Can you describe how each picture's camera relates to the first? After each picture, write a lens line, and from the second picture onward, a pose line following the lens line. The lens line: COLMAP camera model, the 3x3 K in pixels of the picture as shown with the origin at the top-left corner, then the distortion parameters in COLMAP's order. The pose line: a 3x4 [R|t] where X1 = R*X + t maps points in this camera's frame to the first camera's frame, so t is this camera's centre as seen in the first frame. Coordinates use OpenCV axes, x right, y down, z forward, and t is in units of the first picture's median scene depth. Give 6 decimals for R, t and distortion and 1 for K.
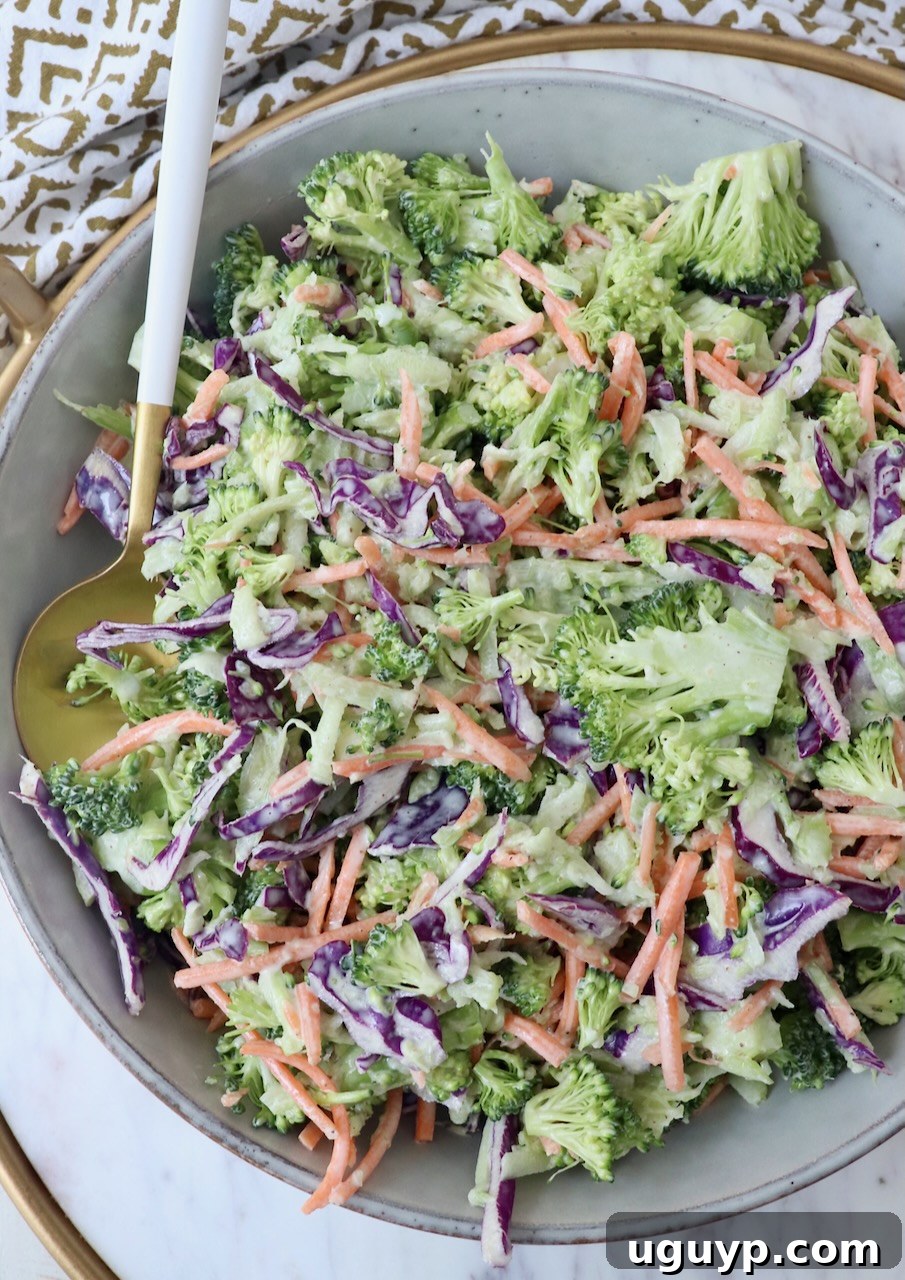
lens RADIAL K [[1193.0, 0, 452.5], [0, 1193.0, 640.0], [0, 0, 1]] dist [-0.086982, -0.000103]
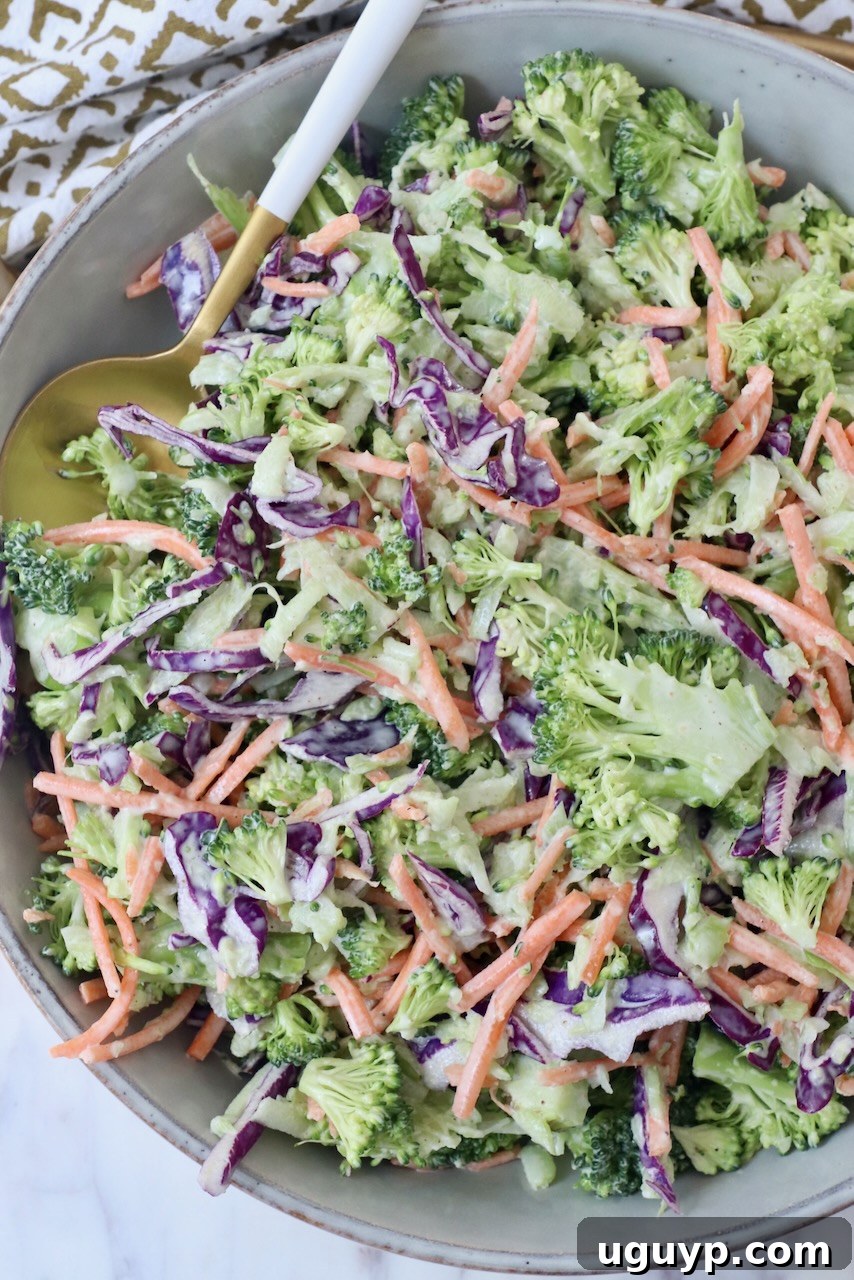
lens RADIAL K [[1644.6, 0, 427.0], [0, 1644.6, 640.0], [0, 0, 1]] dist [-0.013273, 0.021220]
pose [[0.898602, 0.437398, -0.034615, 0.044136], [-0.436882, 0.899258, 0.021668, 0.022691], [0.040605, -0.004348, 0.999166, -0.306142]]
